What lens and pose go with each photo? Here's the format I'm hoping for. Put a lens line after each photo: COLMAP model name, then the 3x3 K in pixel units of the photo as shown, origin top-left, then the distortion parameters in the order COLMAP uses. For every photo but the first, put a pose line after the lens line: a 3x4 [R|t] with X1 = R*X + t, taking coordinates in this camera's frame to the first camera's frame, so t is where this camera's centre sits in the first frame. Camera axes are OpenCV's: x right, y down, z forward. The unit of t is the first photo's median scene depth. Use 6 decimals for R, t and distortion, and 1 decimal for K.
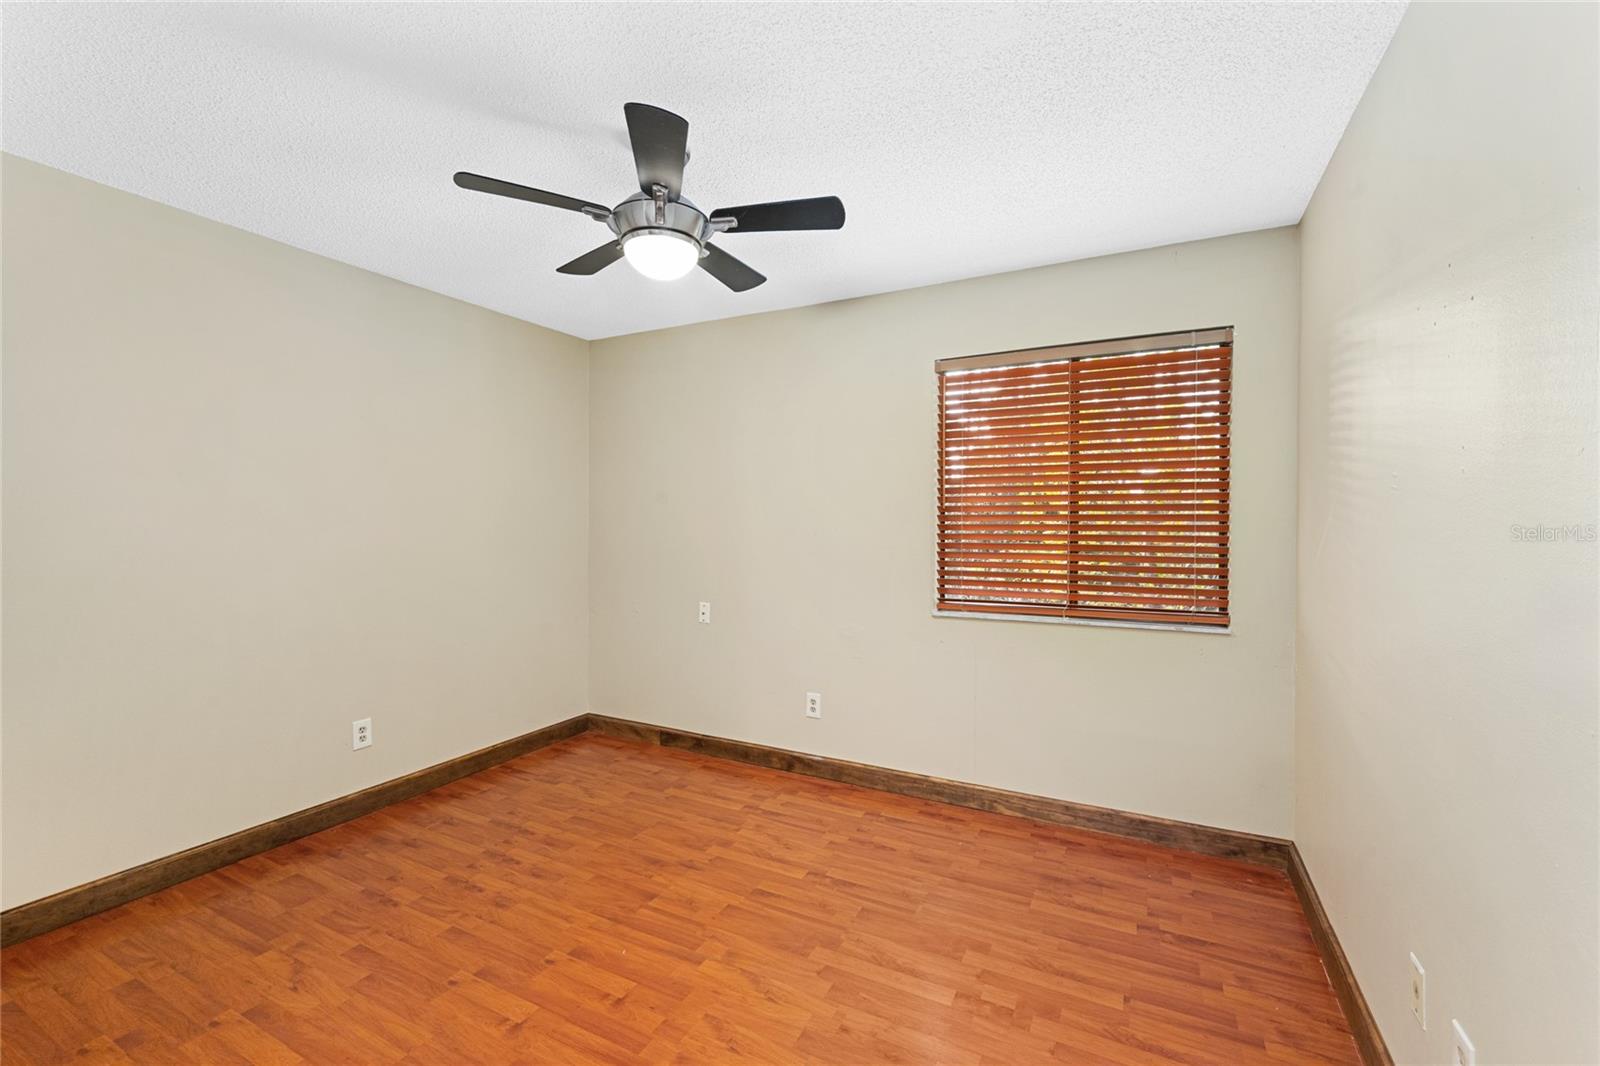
lens RADIAL K [[667.5, 0, 808.3], [0, 667.5, 532.4], [0, 0, 1]] dist [0.000316, -0.000648]
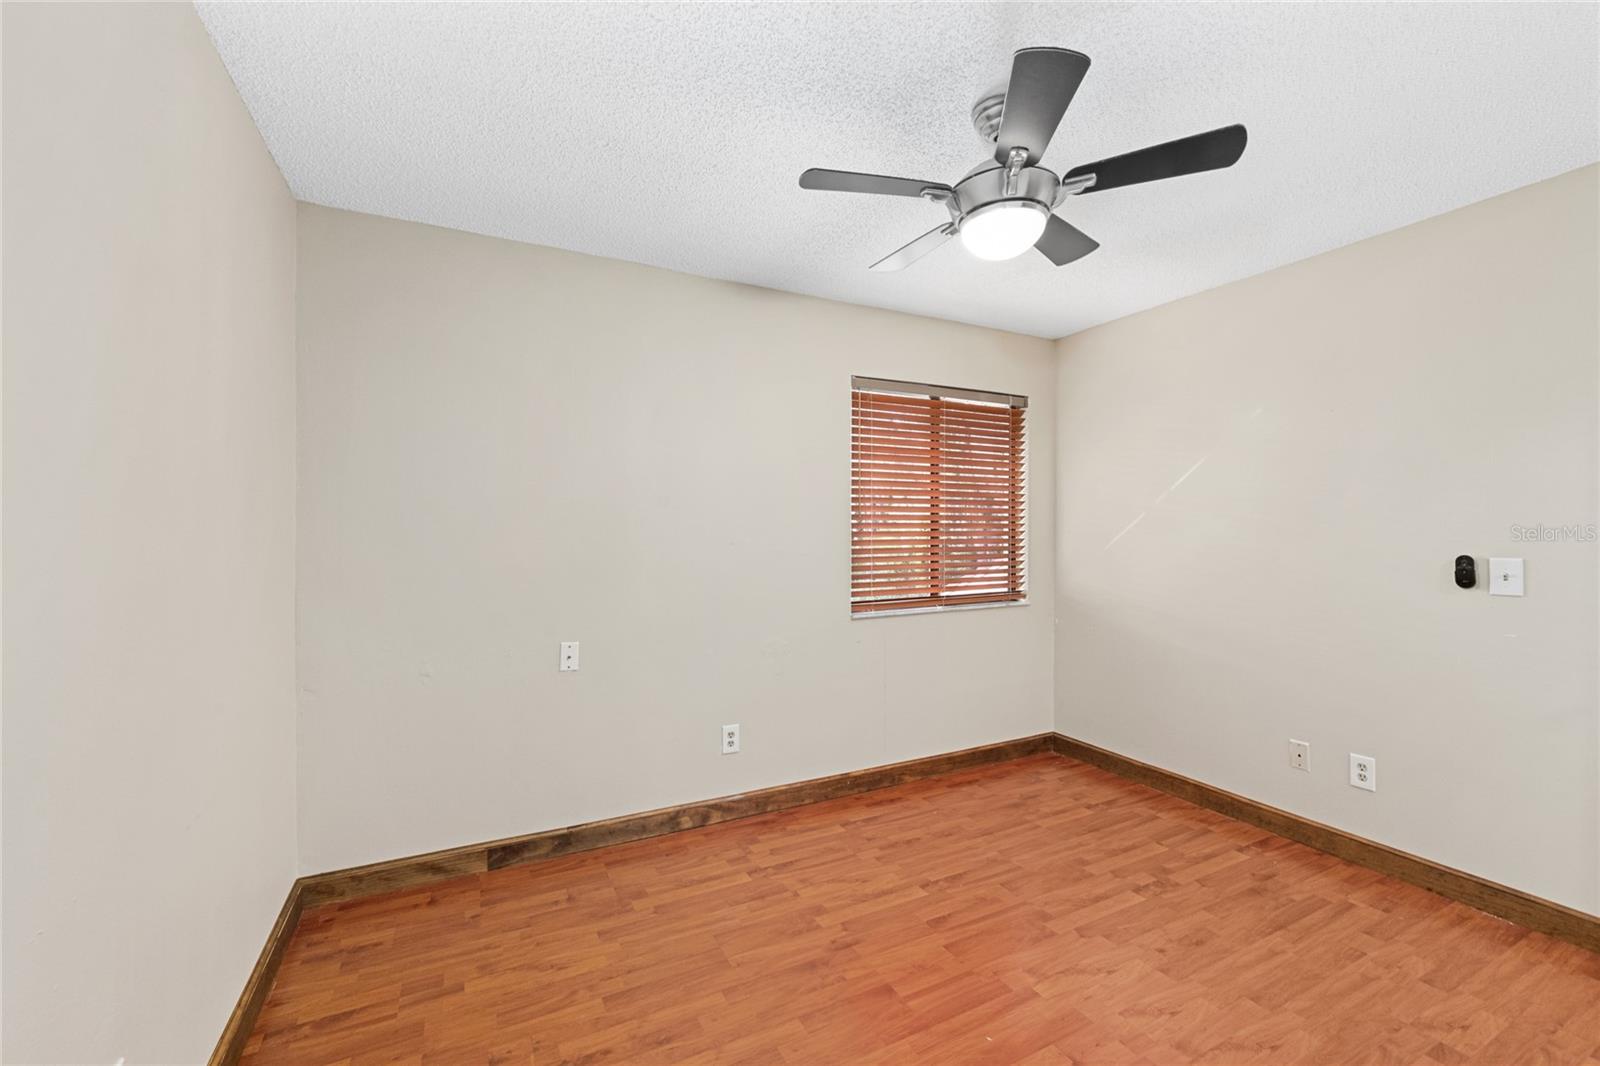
lens RADIAL K [[667.5, 0, 806.7], [0, 667.5, 543.0], [0, 0, 1]] dist [0.000316, -0.000648]
pose [[0.573300, -0.020192, 0.819097, -0.756669], [0.010713, 0.999796, 0.017148, -0.014010], [-0.819275, -0.001056, 0.573399, 0.486645]]
